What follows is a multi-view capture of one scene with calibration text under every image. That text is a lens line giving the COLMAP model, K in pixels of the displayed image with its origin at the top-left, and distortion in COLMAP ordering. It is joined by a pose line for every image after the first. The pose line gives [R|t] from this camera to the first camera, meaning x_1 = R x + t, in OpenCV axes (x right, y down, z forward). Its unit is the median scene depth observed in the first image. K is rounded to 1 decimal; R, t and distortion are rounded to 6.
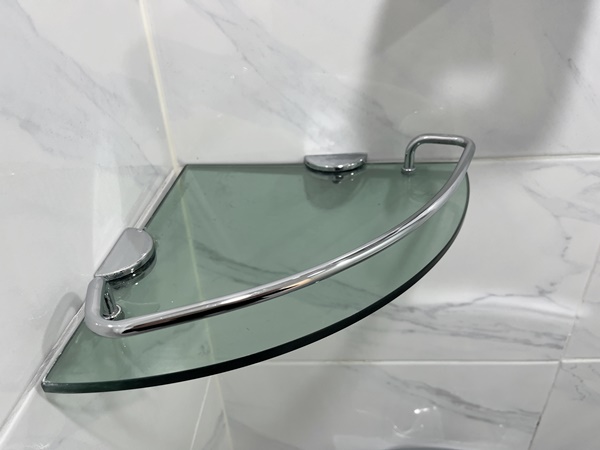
lens RADIAL K [[462.5, 0, 300.0], [0, 462.5, 225.0], [0, 0, 1]] dist [-0.002715, -0.000539]
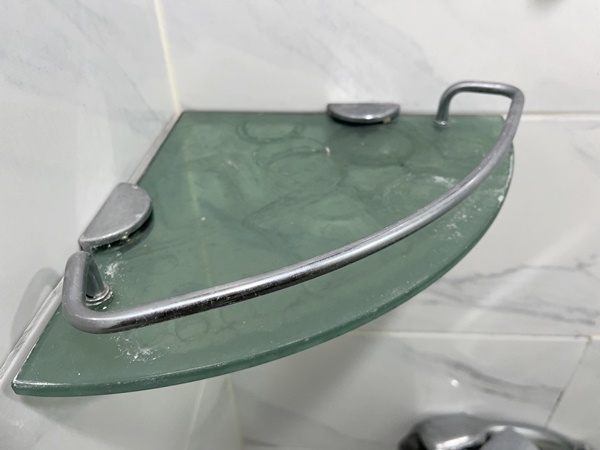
lens RADIAL K [[451.3, 0, 300.7], [0, 451.3, 213.2], [0, 0, 1]] dist [-0.006176, -0.001645]
pose [[0.999570, 0.029111, 0.003470, -0.039659], [-0.029294, 0.996518, 0.078063, -0.010935], [-0.001186, -0.078131, 0.996942, 0.150308]]
